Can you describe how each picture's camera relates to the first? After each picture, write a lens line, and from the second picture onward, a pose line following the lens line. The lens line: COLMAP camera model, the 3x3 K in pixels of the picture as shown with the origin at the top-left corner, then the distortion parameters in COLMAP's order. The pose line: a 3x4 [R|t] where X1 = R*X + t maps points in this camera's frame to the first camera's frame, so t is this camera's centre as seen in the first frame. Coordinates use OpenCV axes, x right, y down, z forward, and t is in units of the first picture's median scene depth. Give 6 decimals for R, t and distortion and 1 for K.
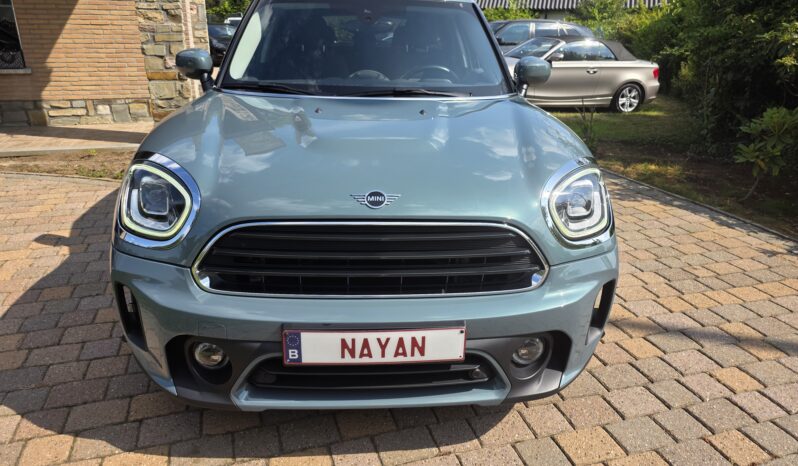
lens RADIAL K [[545.1, 0, 404.3], [0, 545.1, 227.0], [0, 0, 1]] dist [0.058603, -0.043302]
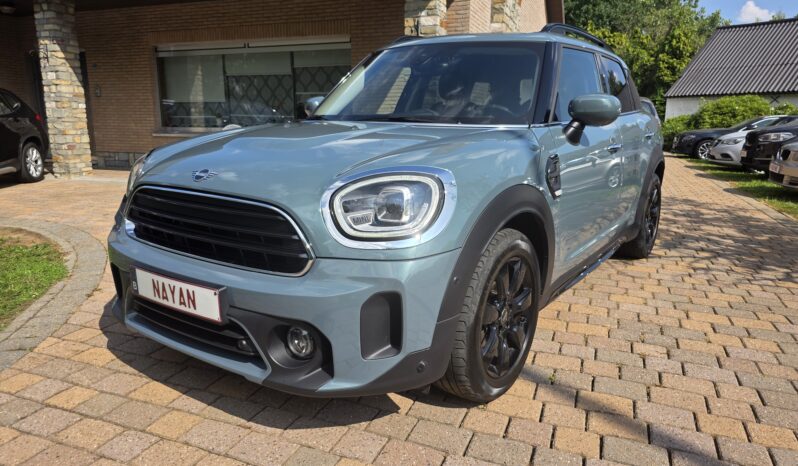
lens RADIAL K [[545.1, 0, 398.4], [0, 545.1, 238.7], [0, 0, 1]] dist [0.058603, -0.043302]
pose [[0.776448, 0.126089, -0.617438, 1.067314], [-0.211250, 0.975166, -0.066512, 0.077429], [0.593719, 0.182077, 0.783802, 0.322344]]
